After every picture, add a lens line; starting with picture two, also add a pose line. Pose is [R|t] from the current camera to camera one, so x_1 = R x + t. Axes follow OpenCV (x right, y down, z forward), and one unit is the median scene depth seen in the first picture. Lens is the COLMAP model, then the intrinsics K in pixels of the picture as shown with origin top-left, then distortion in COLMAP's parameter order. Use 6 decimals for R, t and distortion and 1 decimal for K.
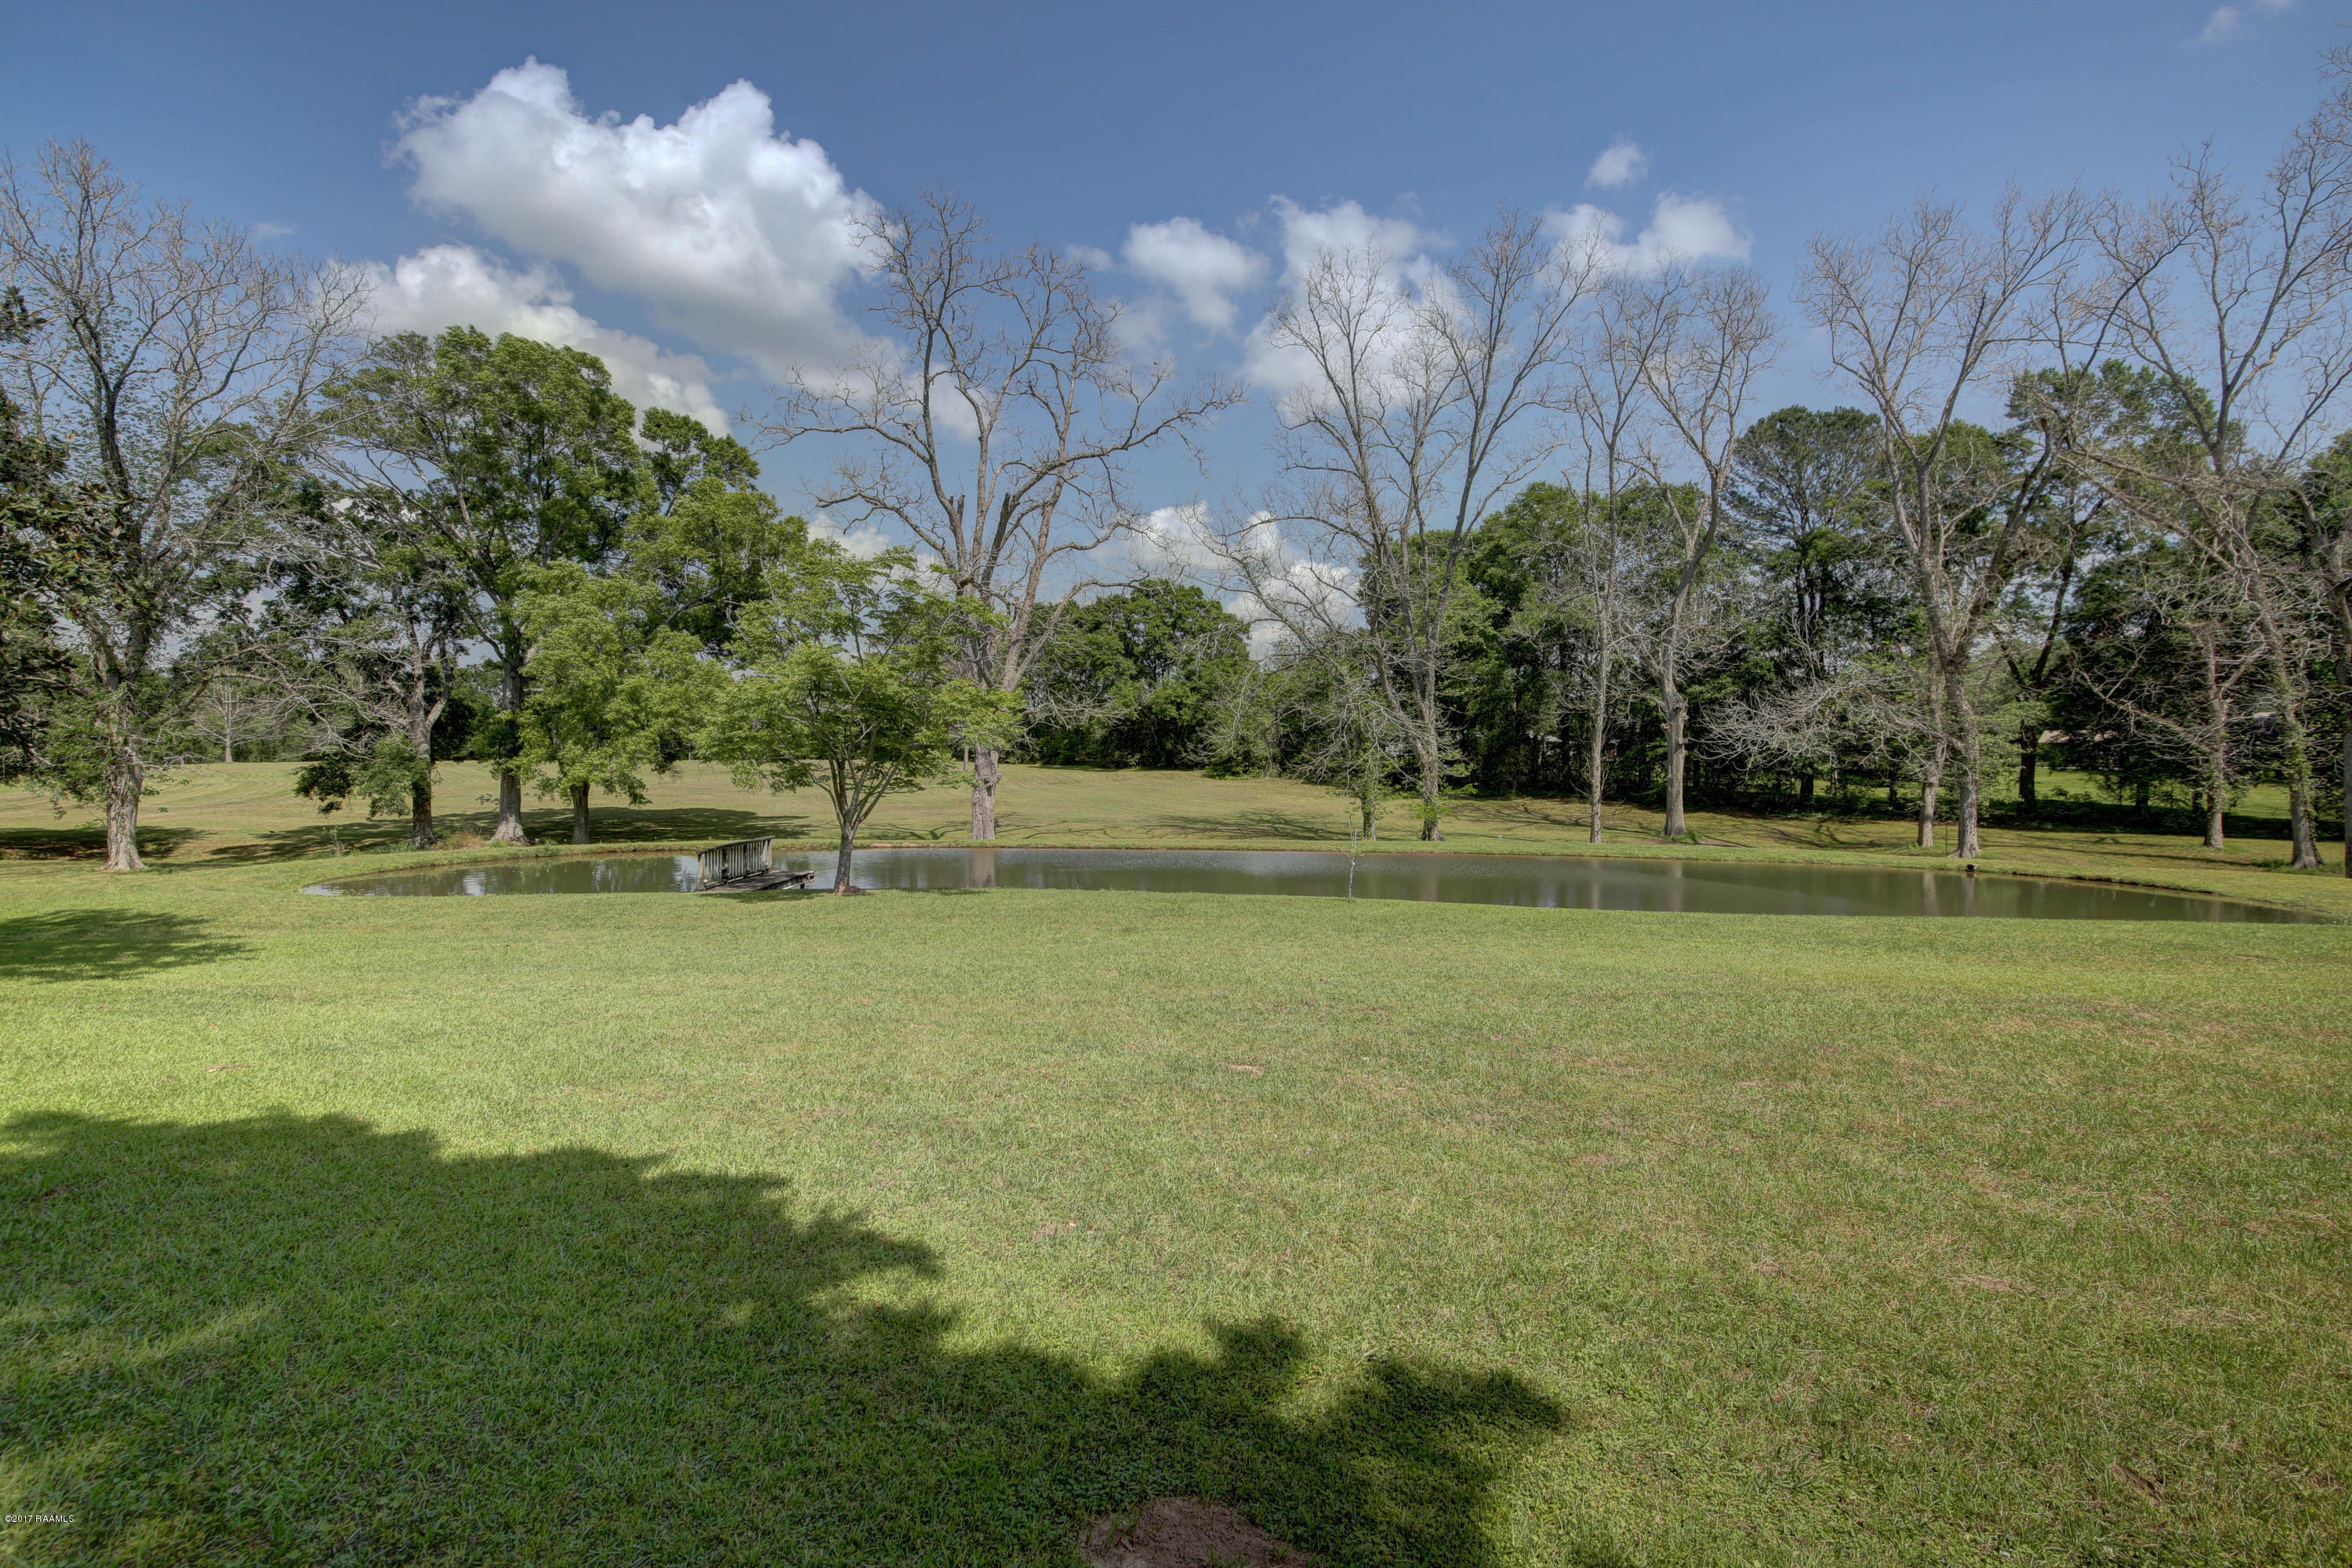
lens RADIAL K [[1061.0, 0, 1176.0], [0, 1061.0, 784.0], [0, 0, 1]] dist [-0.003814, -0.001412]
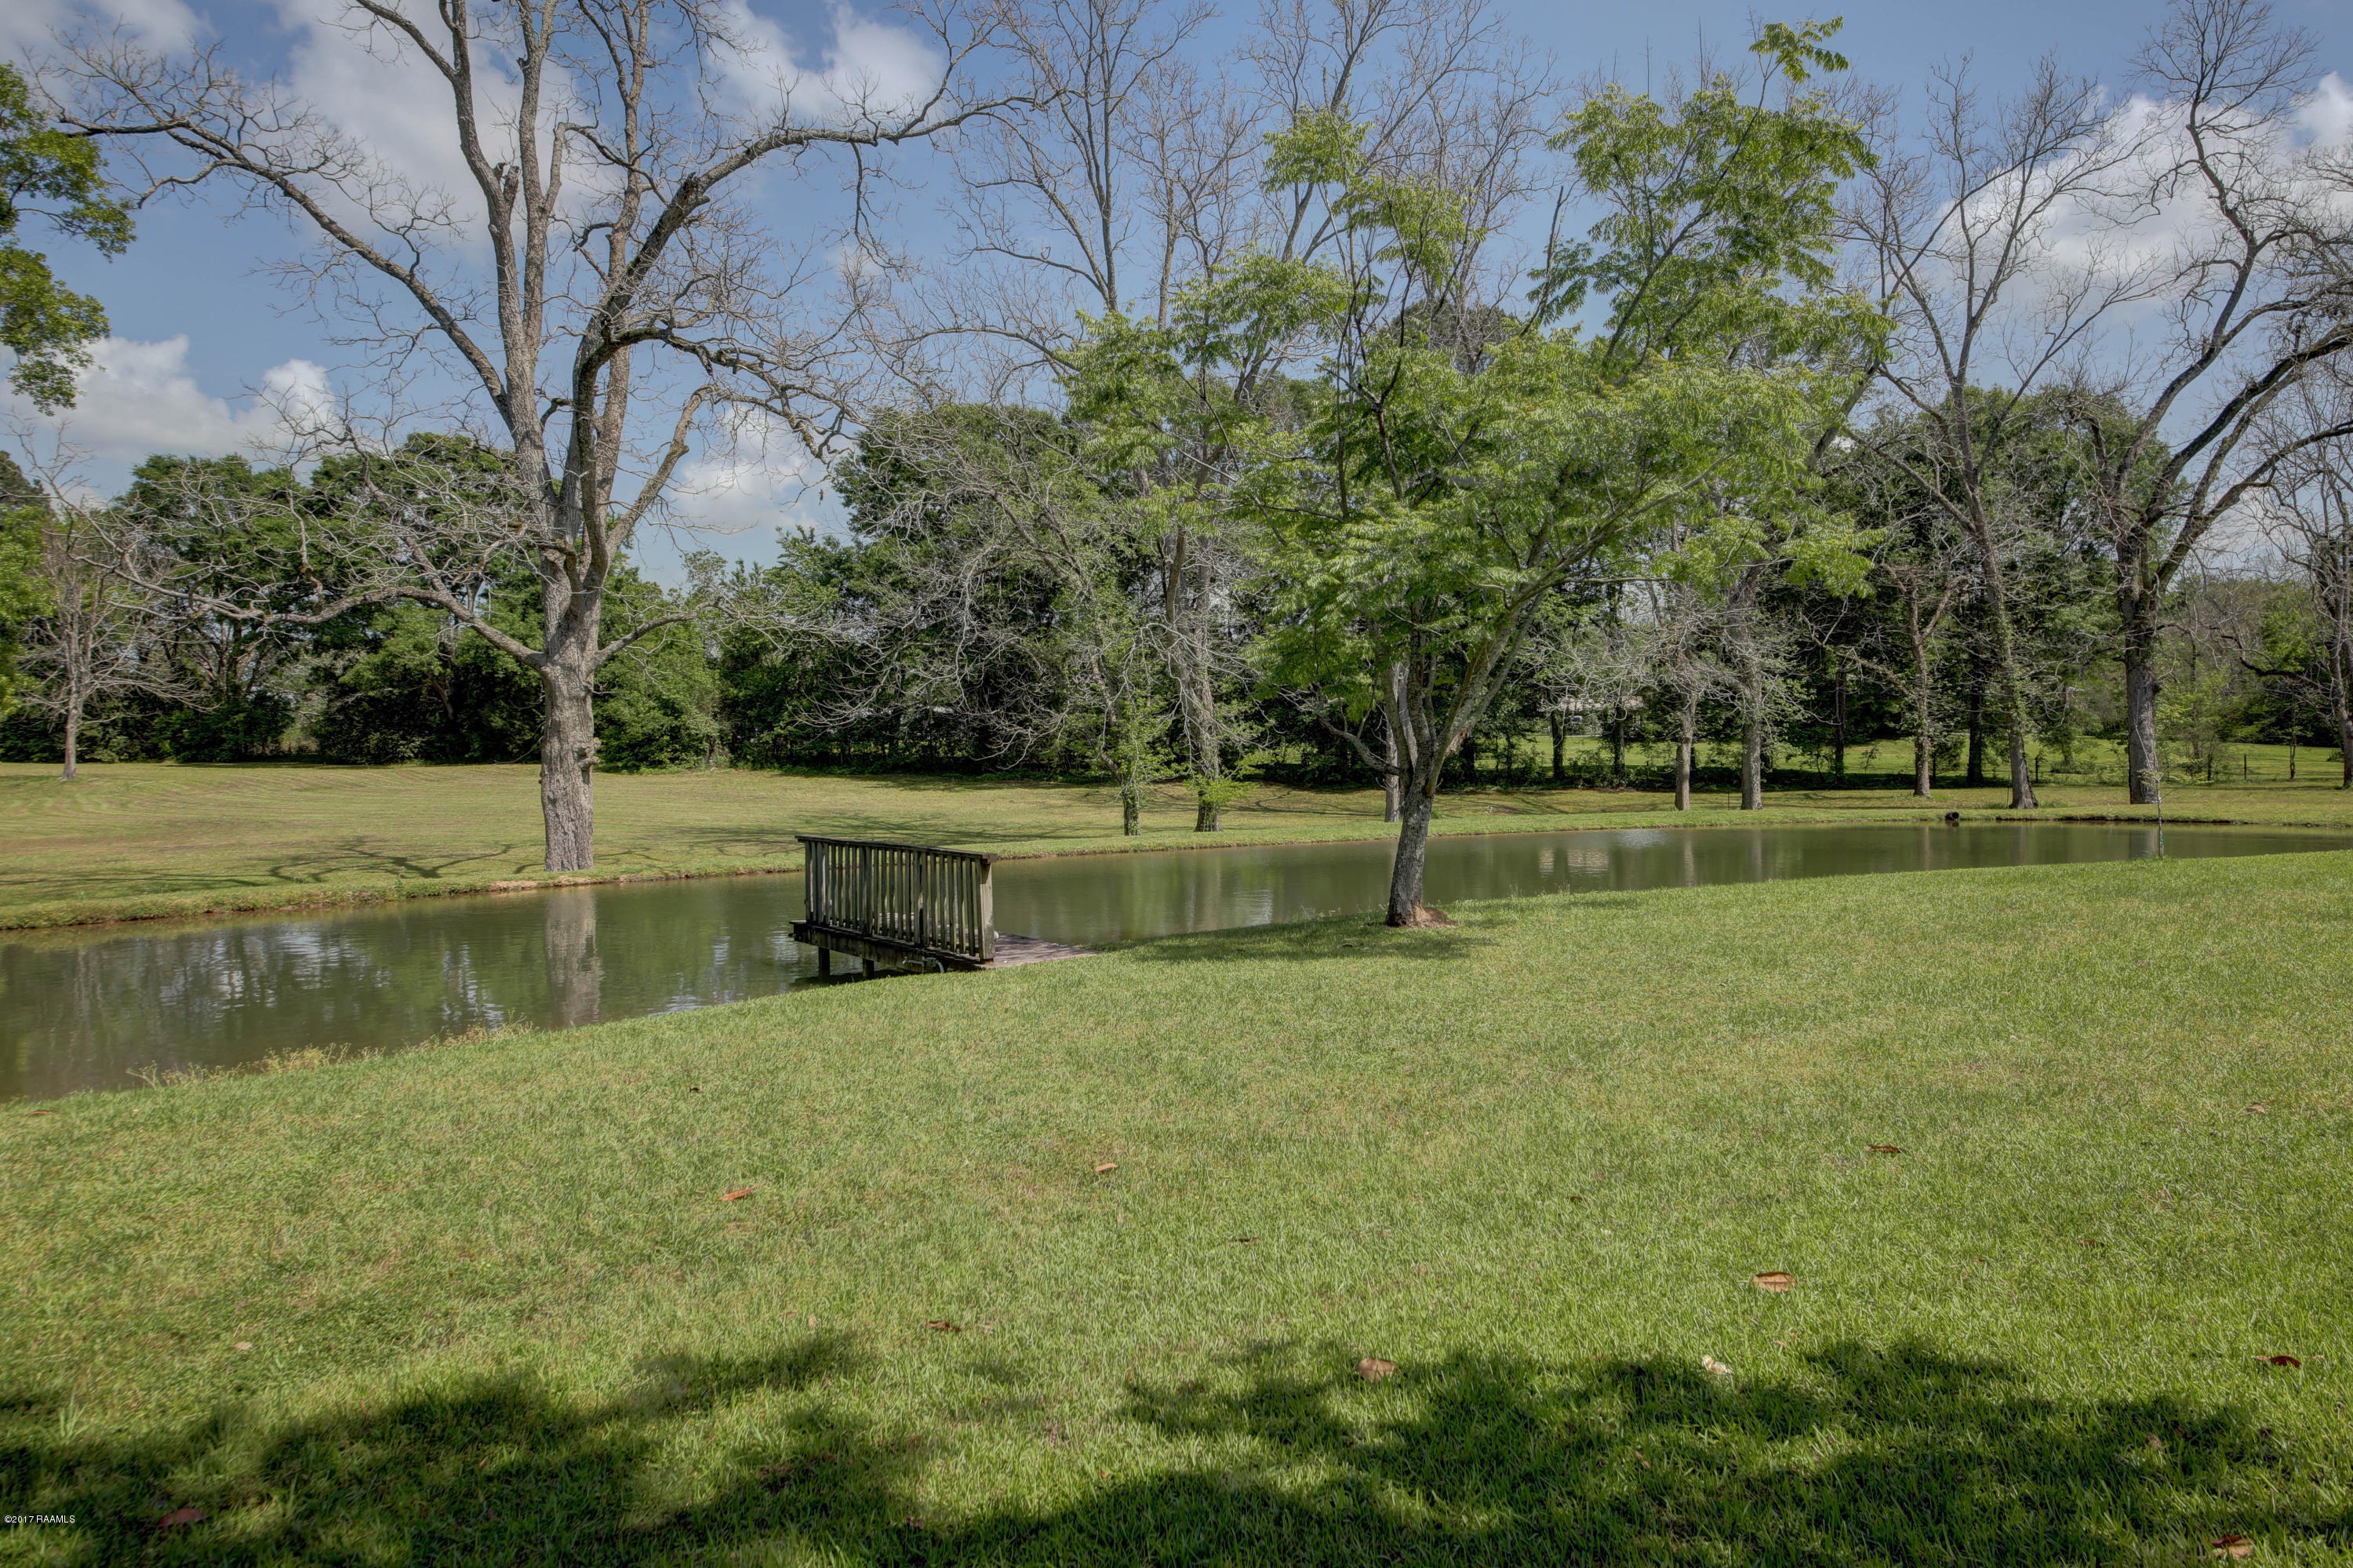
lens RADIAL K [[1480.4, 0, 1176.5], [0, 1480.4, 784.0], [0, 0, 1]] dist [0.039886, -0.000558]
pose [[0.808879, -0.032447, 0.587079, -0.367230], [0.037294, 0.999297, 0.003846, 0.016881], [-0.586791, 0.018783, 0.809521, 0.273421]]
